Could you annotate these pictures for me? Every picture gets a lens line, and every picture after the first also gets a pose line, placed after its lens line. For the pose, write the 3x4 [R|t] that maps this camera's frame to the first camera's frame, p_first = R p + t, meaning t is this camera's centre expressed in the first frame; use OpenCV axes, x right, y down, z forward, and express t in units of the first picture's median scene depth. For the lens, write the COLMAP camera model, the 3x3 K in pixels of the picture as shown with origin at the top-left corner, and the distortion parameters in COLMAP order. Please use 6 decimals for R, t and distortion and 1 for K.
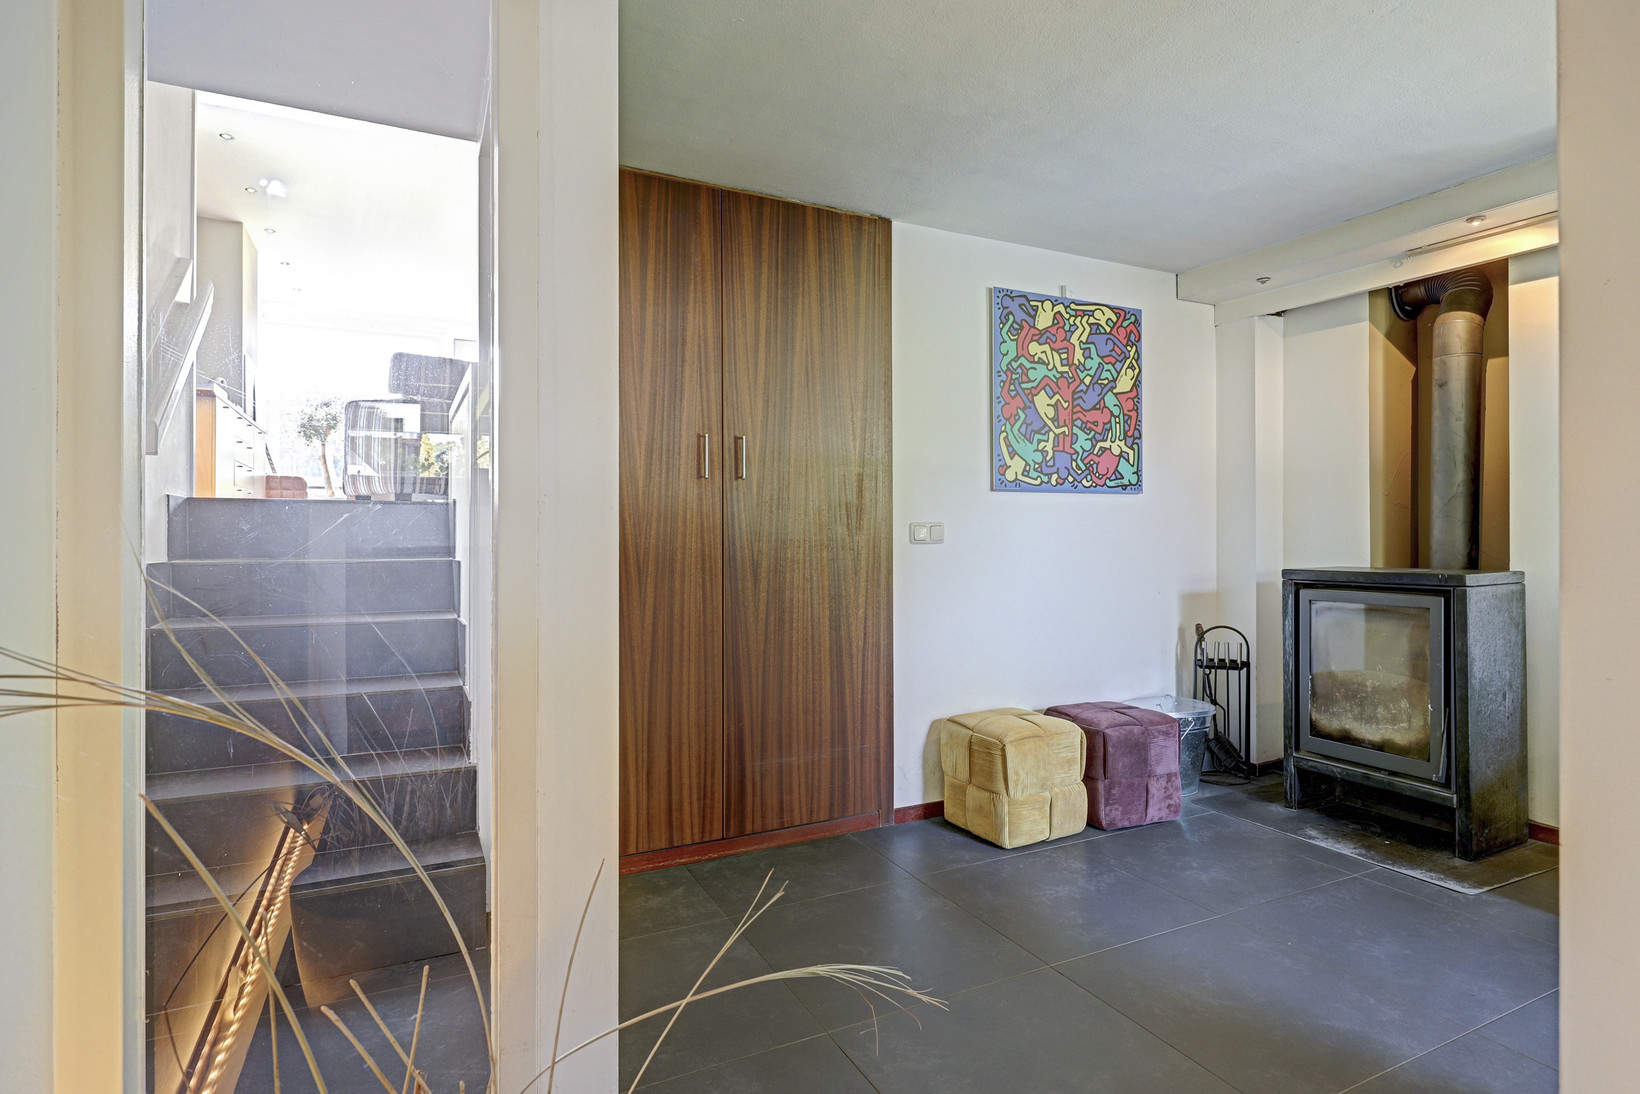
lens RADIAL K [[862.7, 0, 821.8], [0, 862.7, 534.7], [0, 0, 1]] dist [-0.003264, -0.000498]
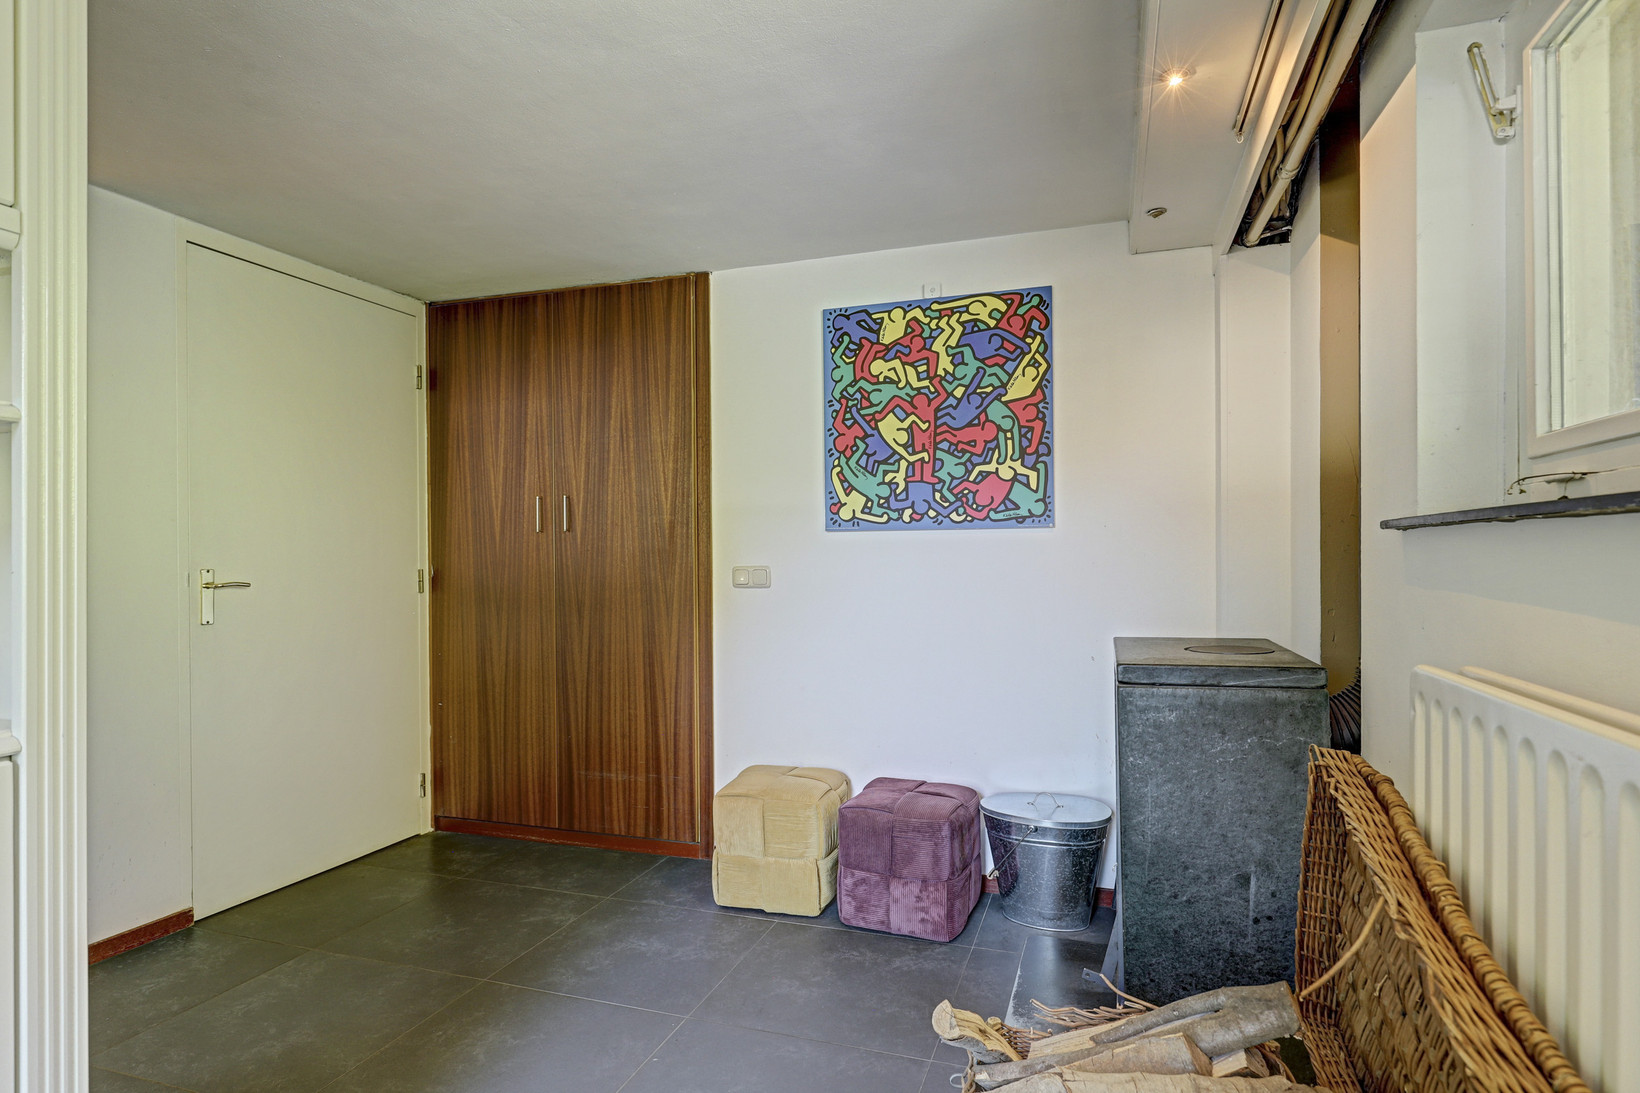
lens RADIAL K [[902.4, 0, 811.9], [0, 902.4, 557.1], [0, 0, 1]] dist [-0.001690, -0.002399]
pose [[0.693026, -0.000226, -0.720913, 0.866259], [0.005249, 0.999975, 0.004732, -0.027747], [0.720894, -0.007063, 0.693009, 0.315587]]
